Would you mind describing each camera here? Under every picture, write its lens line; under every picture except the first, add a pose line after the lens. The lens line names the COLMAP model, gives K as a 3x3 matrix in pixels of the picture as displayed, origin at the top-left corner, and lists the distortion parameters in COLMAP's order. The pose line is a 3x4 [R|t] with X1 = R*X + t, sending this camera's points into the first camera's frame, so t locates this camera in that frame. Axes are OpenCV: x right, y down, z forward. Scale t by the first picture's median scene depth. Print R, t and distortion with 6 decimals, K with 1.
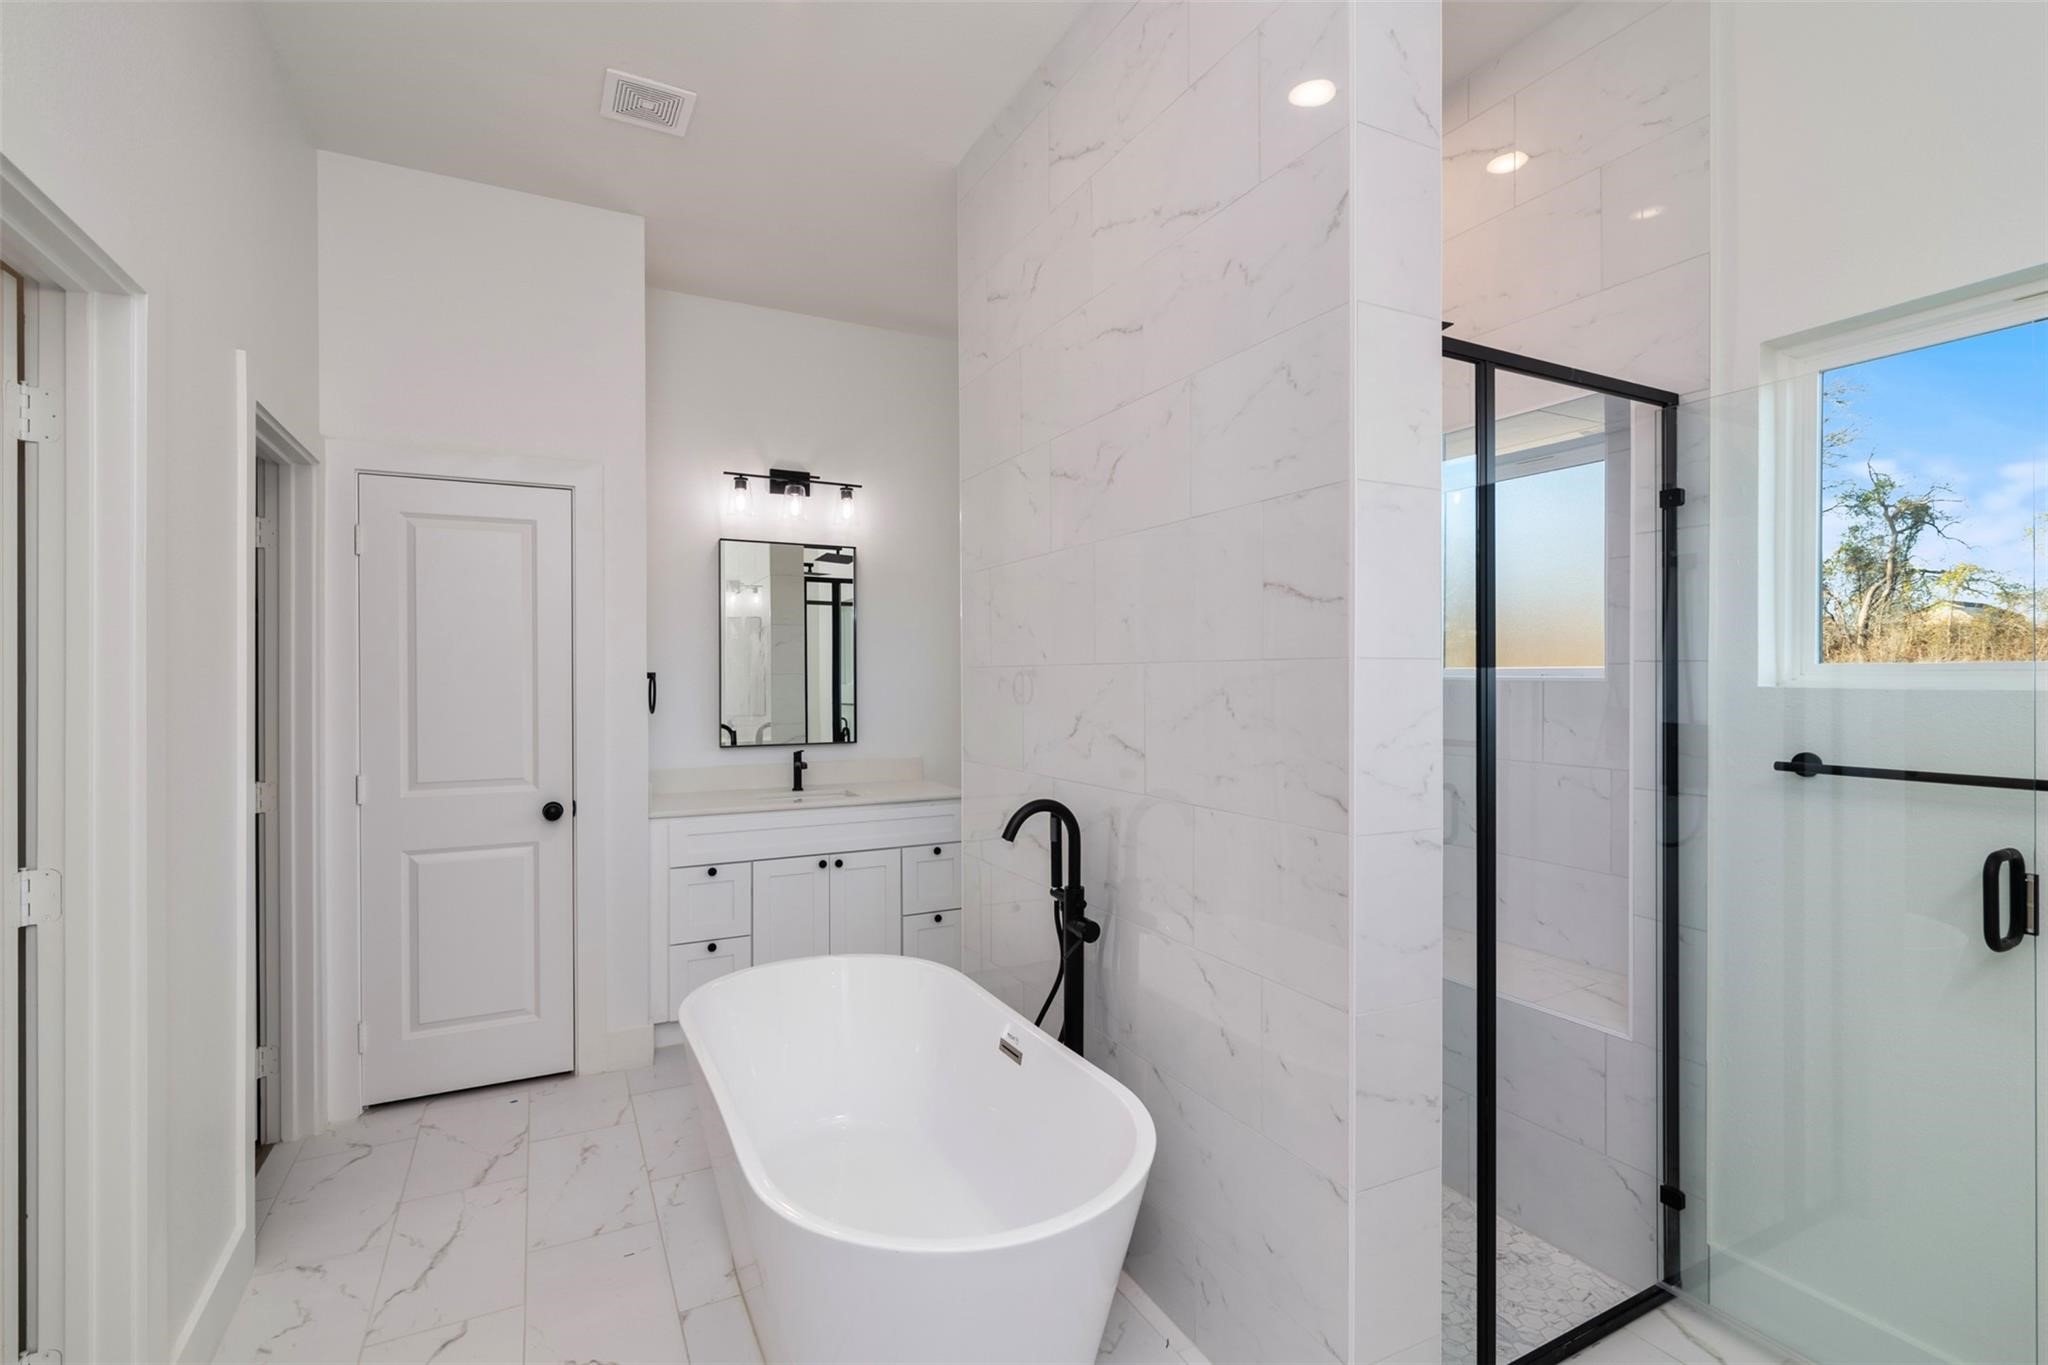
lens RADIAL K [[930.8, 0, 1024.0], [0, 930.8, 682.5], [0, 0, 1]] dist [0.000502, -0.000123]
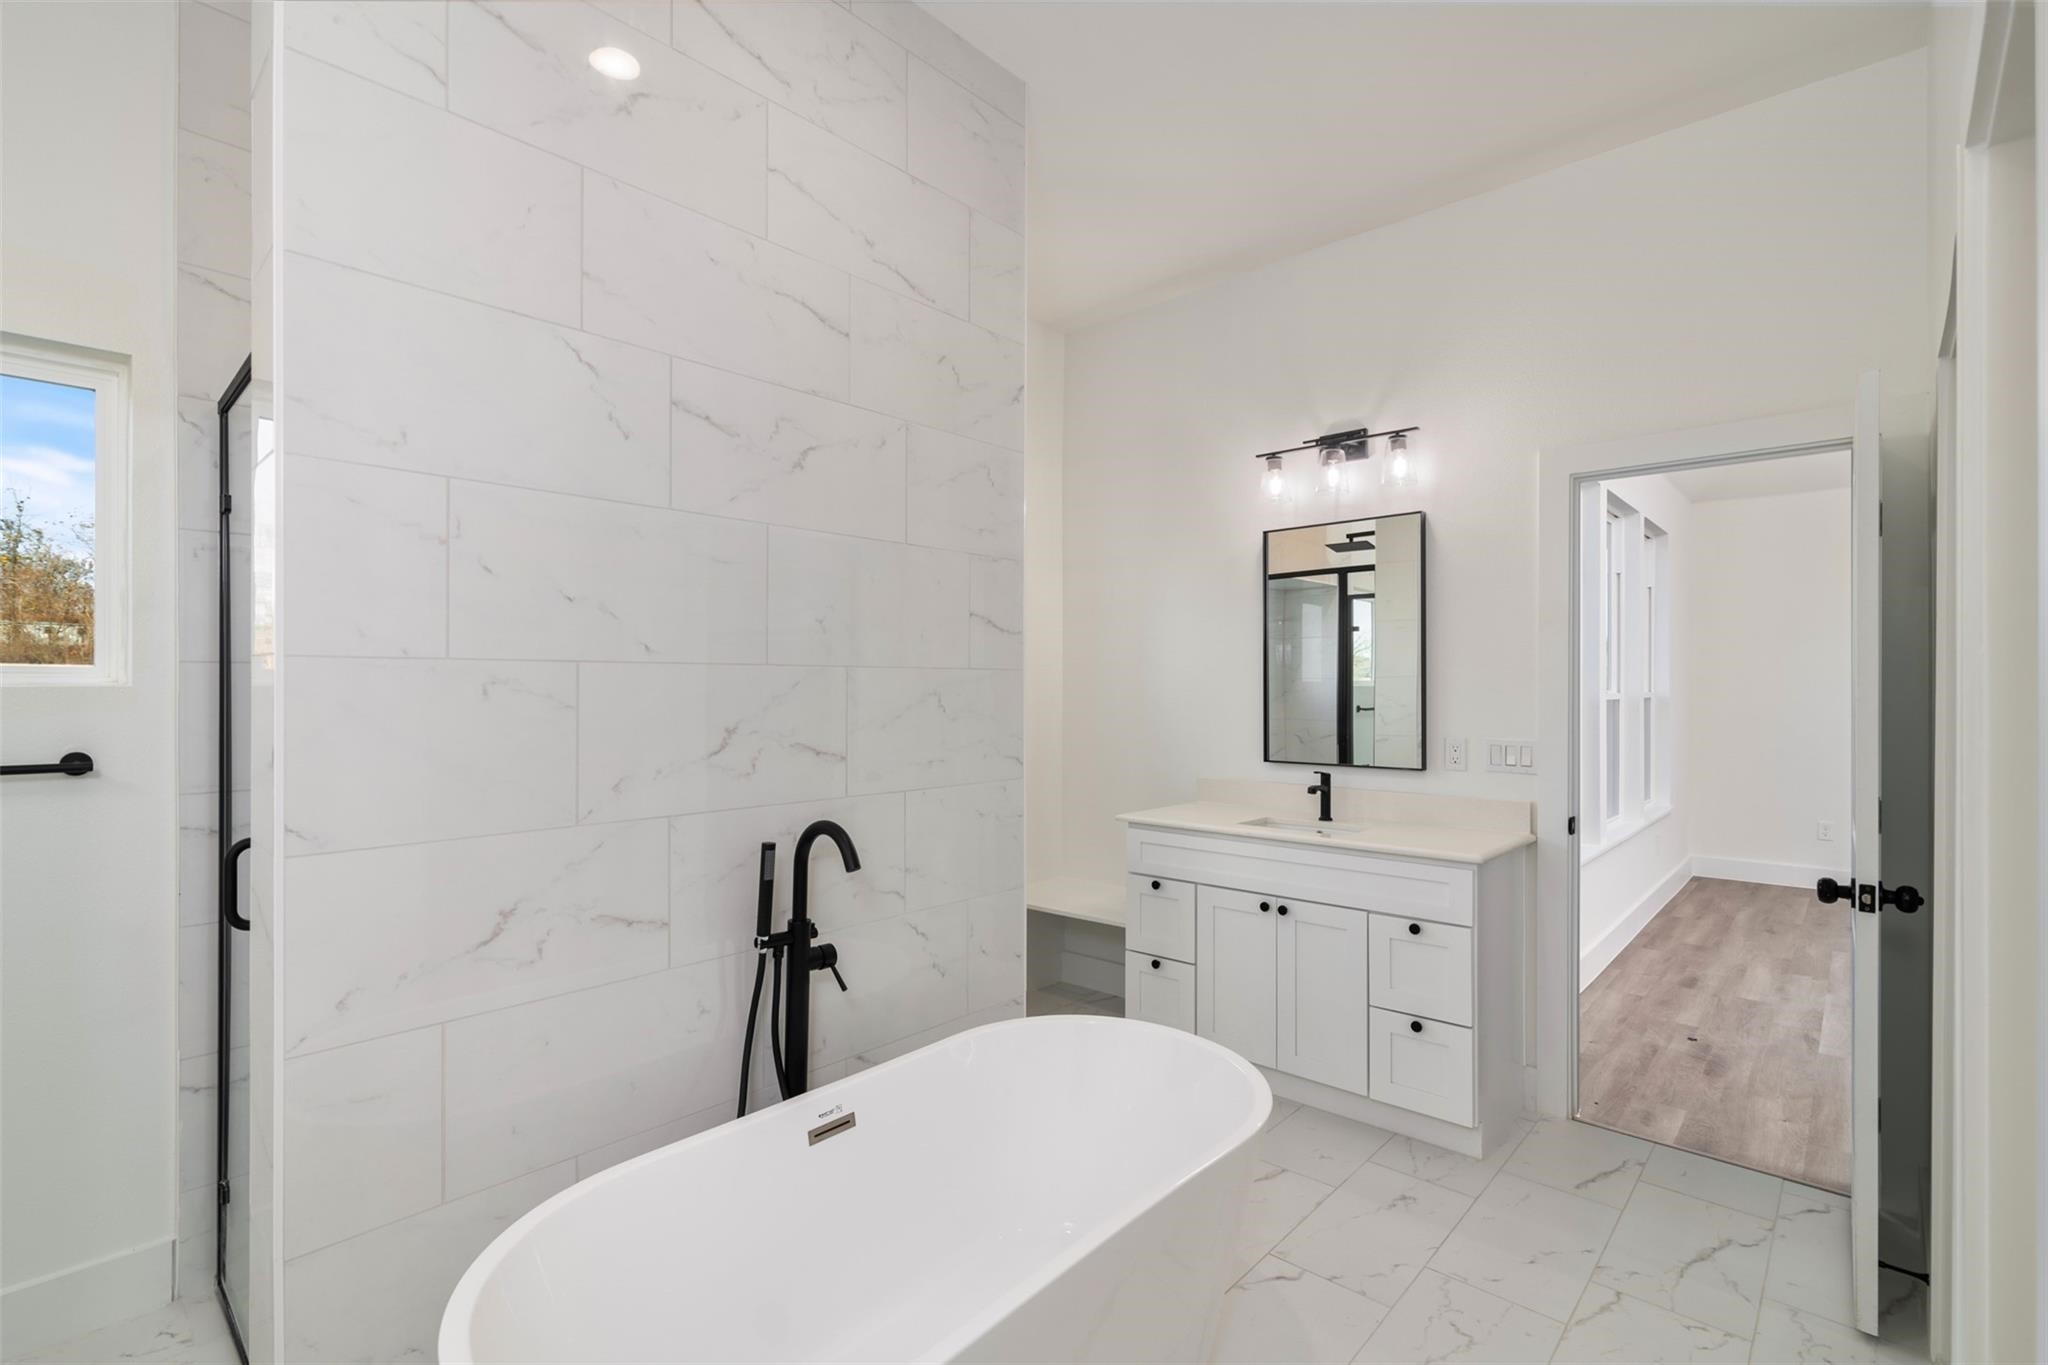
lens RADIAL K [[930.8, 0, 1024.0], [0, 930.8, 682.5], [0, 0, 1]] dist [0.000502, -0.000123]
pose [[-0.342743, 0.000429, 0.939429, -0.895261], [0.001870, 0.999998, 0.000226, -0.003434], [-0.939427, 0.001834, -0.342743, 1.173710]]
